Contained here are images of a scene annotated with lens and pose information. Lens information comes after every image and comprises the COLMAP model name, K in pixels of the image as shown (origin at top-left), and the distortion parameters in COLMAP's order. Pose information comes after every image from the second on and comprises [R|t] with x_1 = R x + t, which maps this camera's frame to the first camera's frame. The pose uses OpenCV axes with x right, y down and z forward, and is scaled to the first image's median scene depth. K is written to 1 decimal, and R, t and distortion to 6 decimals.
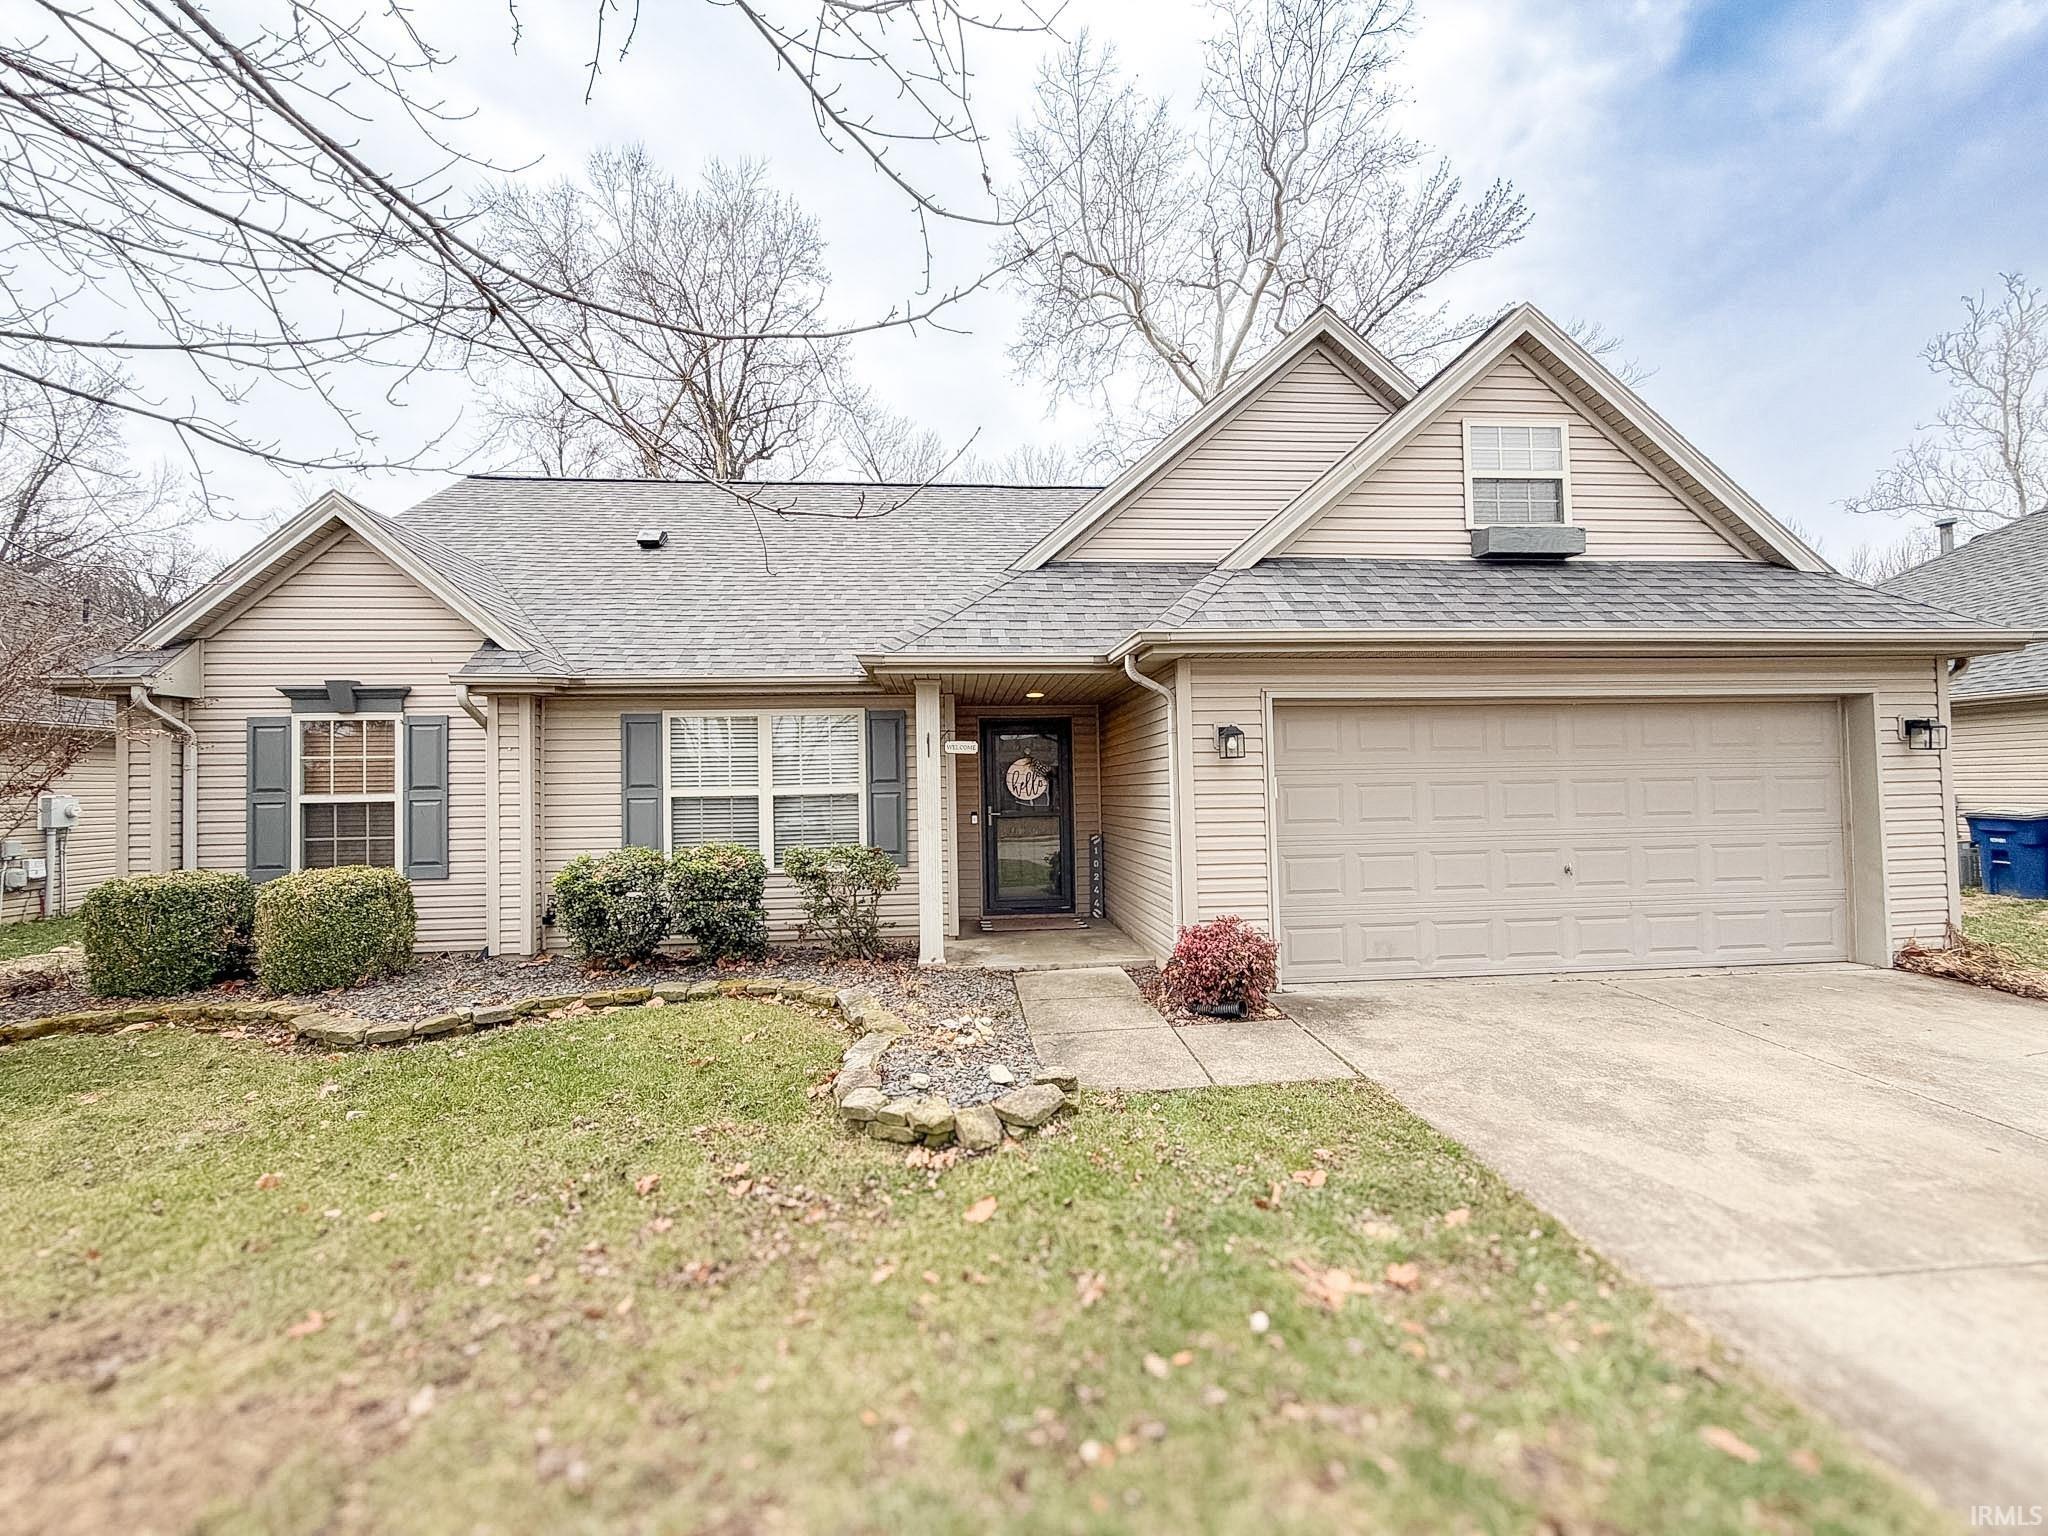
lens RADIAL K [[814.8, 0, 1017.0], [0, 814.8, 769.1], [0, 0, 1]] dist [0.000455, -0.000208]
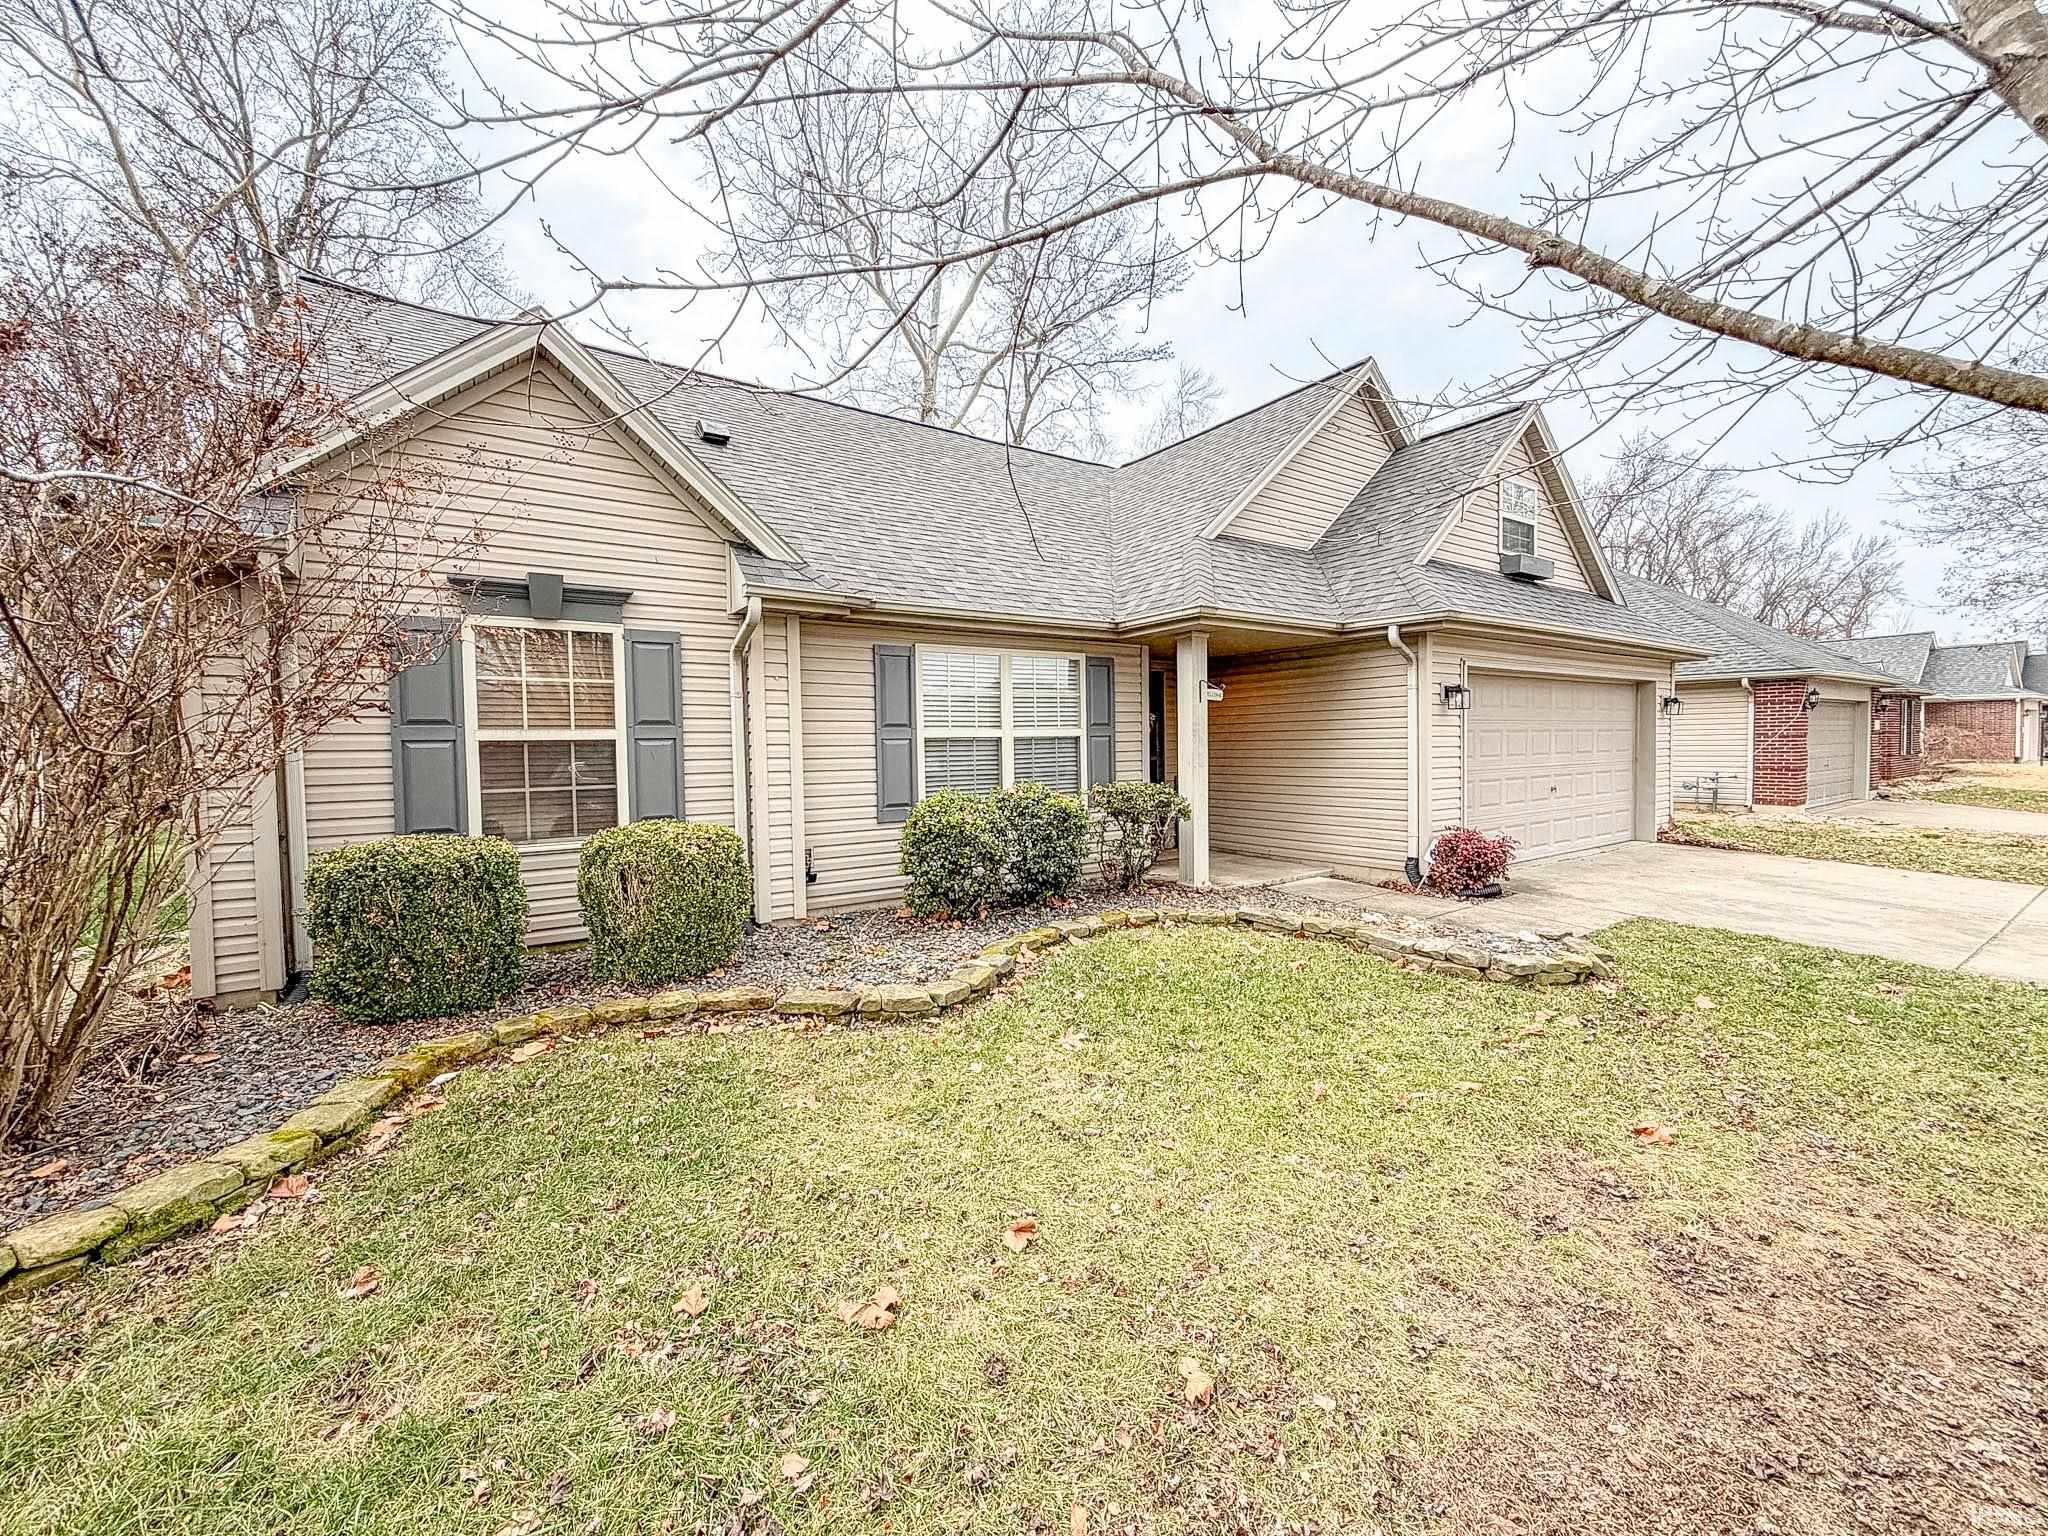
lens RADIAL K [[814.8, 0, 1017.0], [0, 814.8, 769.1], [0, 0, 1]] dist [0.000455, -0.000208]
pose [[0.872887, -0.010344, 0.487813, -0.815047], [-0.013480, 0.998882, 0.045302, 0.027639], [-0.487736, -0.046119, 0.871772, 0.143159]]
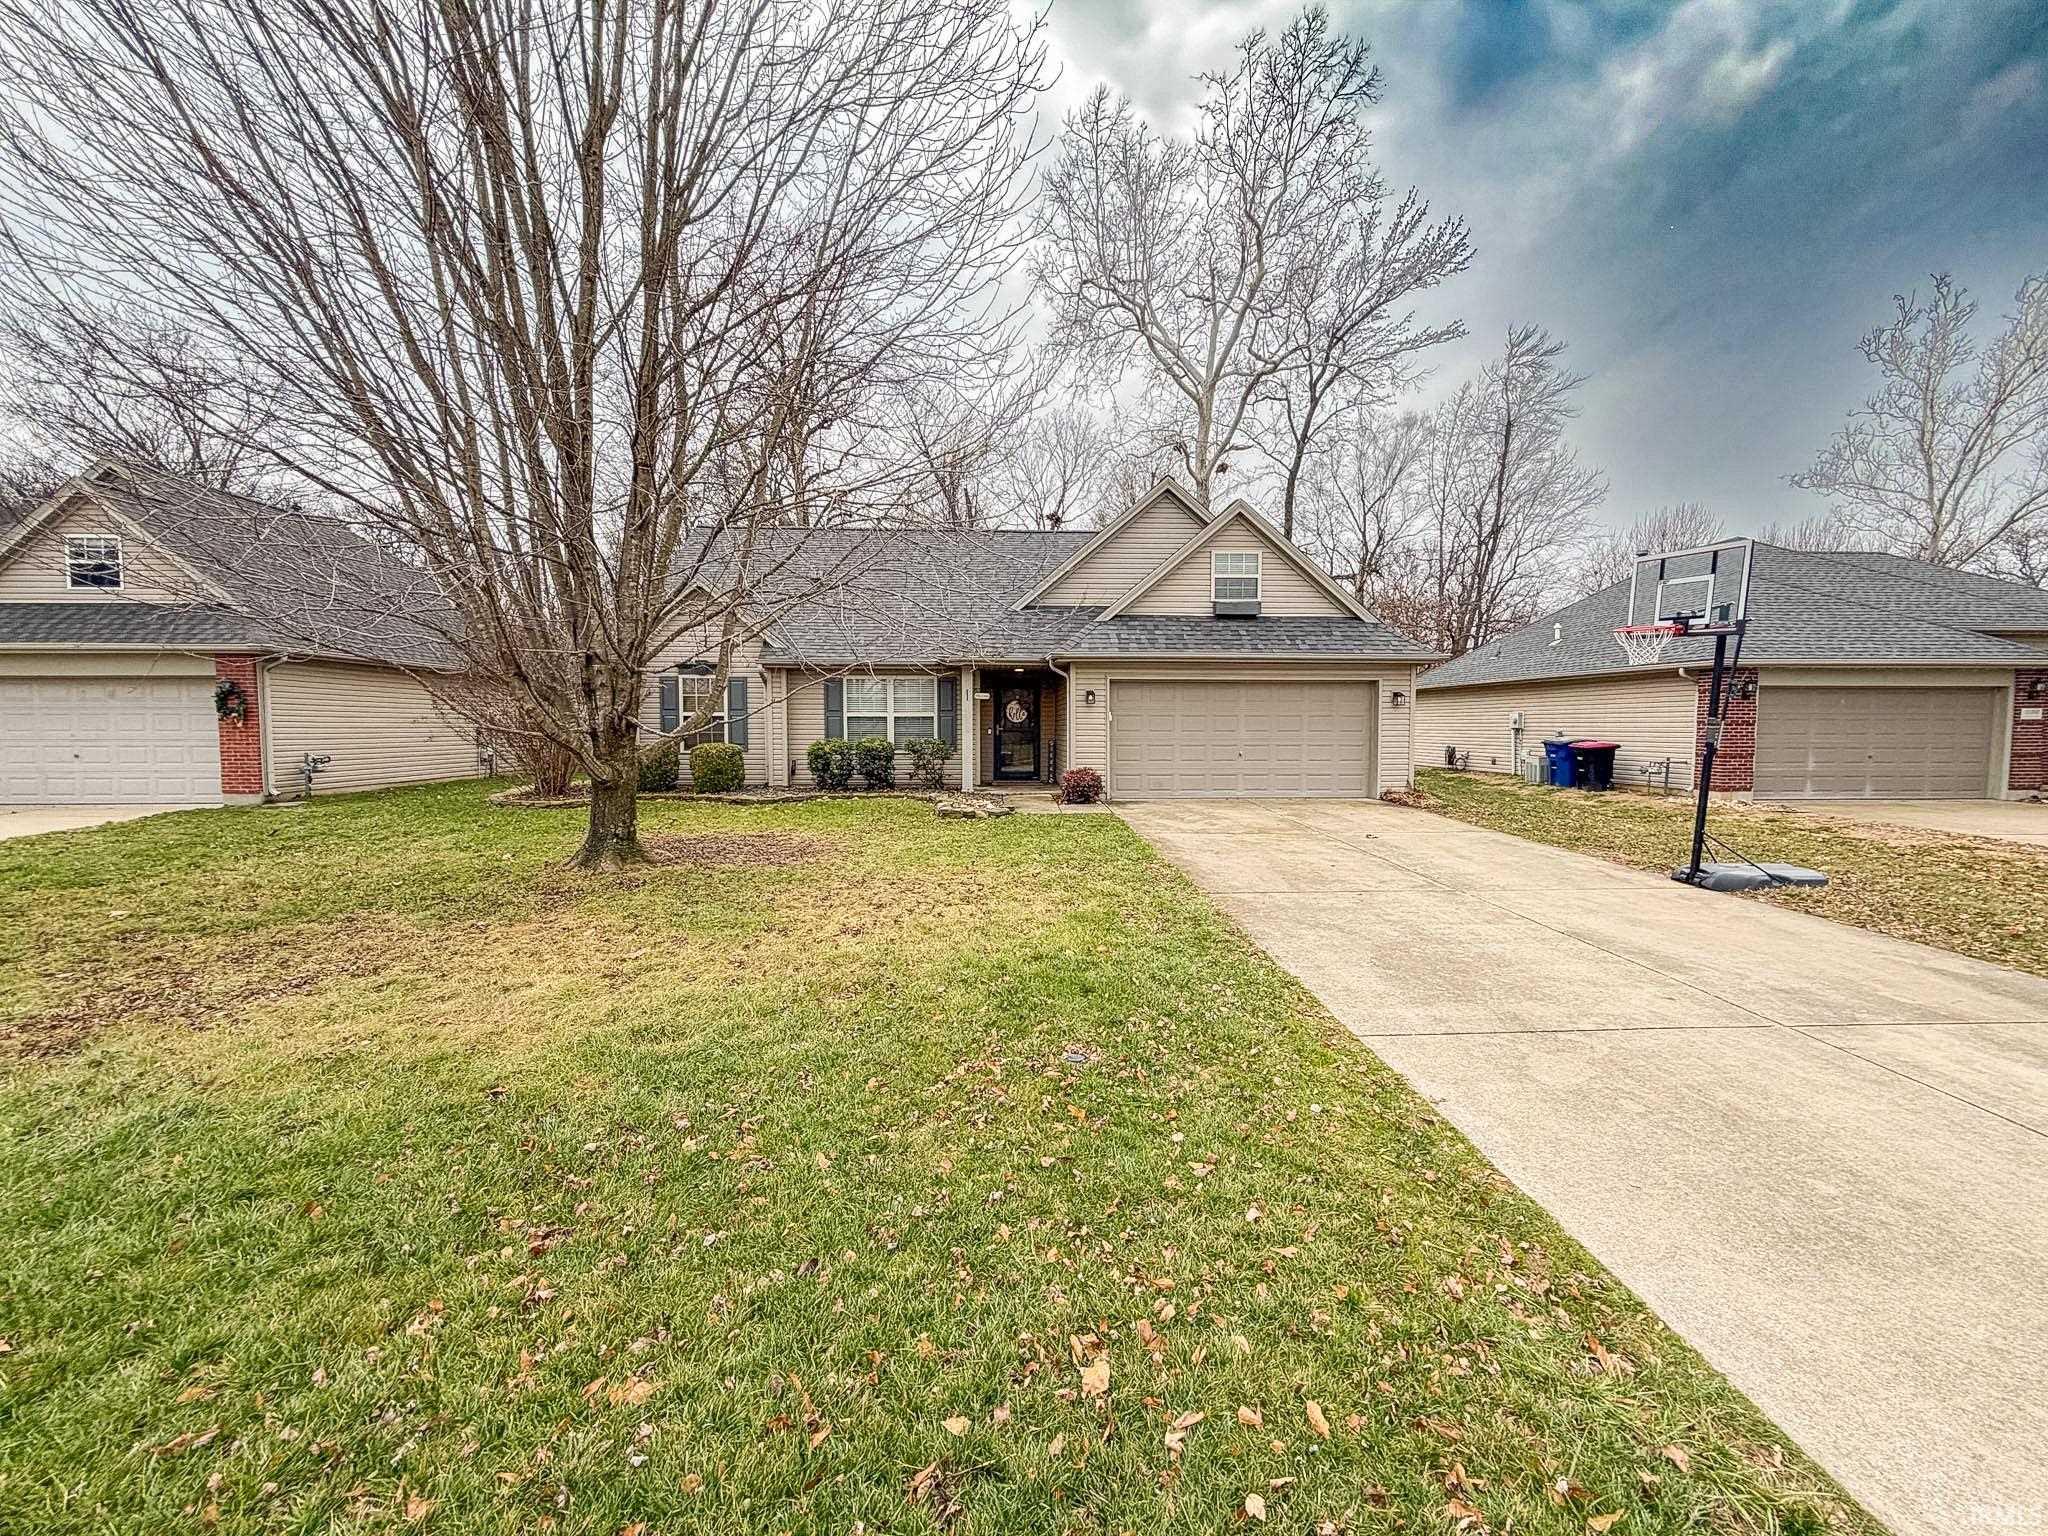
lens RADIAL K [[814.8, 0, 1017.0], [0, 814.8, 769.1], [0, 0, 1]] dist [0.000455, -0.000208]
pose [[0.998946, 0.021623, -0.040482, 0.116506], [-0.018390, 0.996737, 0.078600, -0.004643], [0.042050, -0.077773, 0.996084, -1.169833]]
